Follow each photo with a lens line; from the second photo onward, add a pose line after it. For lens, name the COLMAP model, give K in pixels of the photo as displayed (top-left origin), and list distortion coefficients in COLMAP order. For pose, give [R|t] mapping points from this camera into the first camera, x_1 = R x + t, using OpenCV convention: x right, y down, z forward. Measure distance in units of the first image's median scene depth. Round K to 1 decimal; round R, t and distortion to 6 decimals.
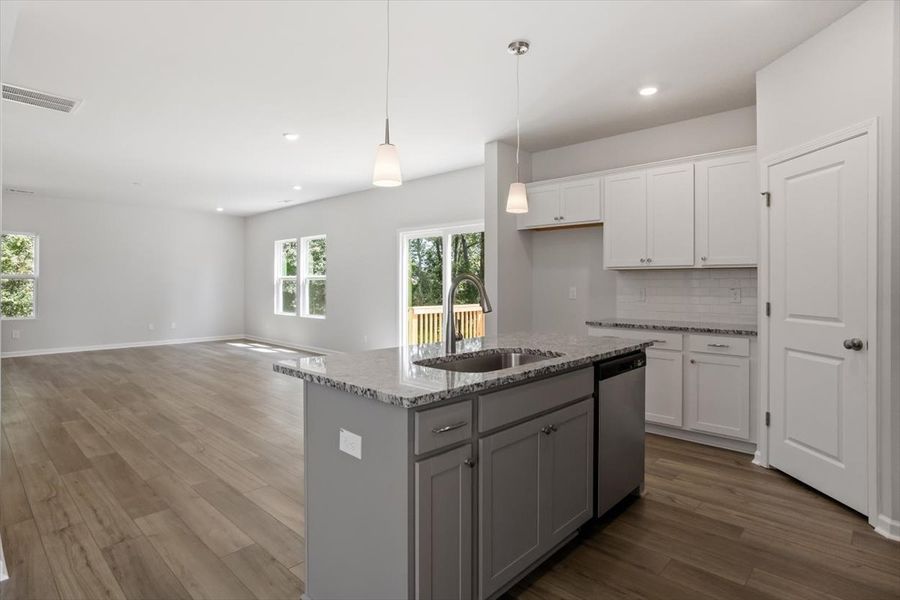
lens RADIAL K [[471.0, 0, 450.1], [0, 471.0, 283.7], [0, 0, 1]] dist [-0.023869, 0.015339]
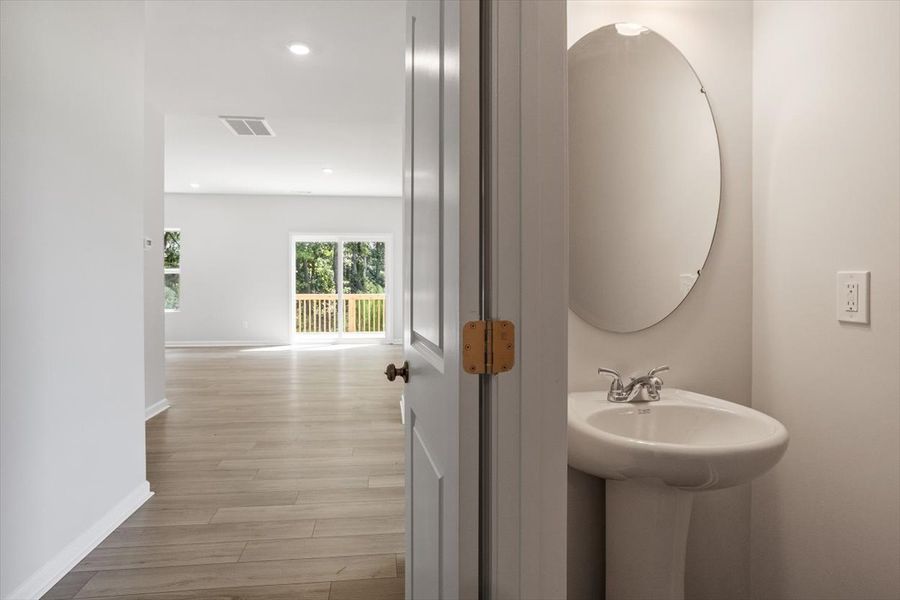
lens RADIAL K [[471.0, 0, 450.1], [0, 471.0, 283.7], [0, 0, 1]] dist [-0.023869, 0.015339]
pose [[0.653057, -0.005778, 0.757287, -1.544676], [-0.003728, 0.999934, 0.010844, 0.005070], [-0.757300, -0.009905, 0.652992, -0.264301]]
